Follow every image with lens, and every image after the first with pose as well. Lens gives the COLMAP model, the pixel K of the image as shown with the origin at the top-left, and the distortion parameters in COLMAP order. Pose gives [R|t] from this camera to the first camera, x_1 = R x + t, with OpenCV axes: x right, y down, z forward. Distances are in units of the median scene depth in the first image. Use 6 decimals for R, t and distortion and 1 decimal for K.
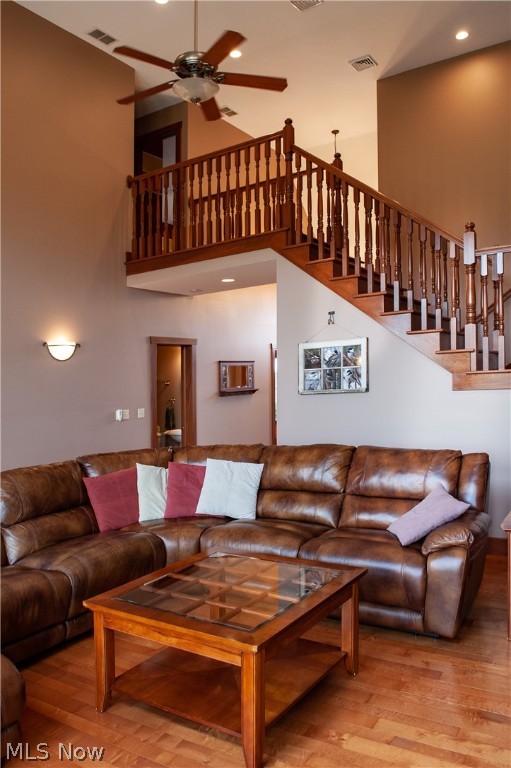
lens RADIAL K [[611.7, 0, 255.5], [0, 611.7, 384.0], [0, 0, 1]] dist [-0.035725, -0.009425]
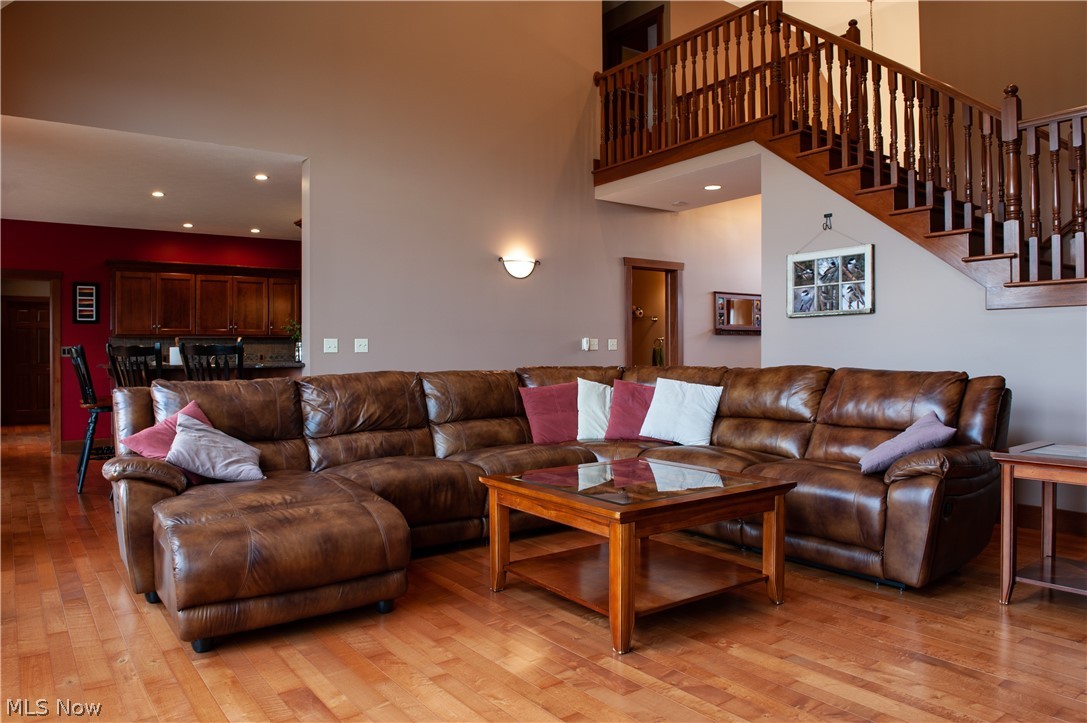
lens RADIAL K [[744.9, 0, 543.0], [0, 744.9, 383.1], [0, 0, 1]] dist [-0.061632, -0.000677]
pose [[0.935326, 0.036083, -0.351942, 0.148442], [-0.023431, 0.998919, 0.040145, 0.092471], [0.353010, -0.029303, 0.935161, -0.067541]]
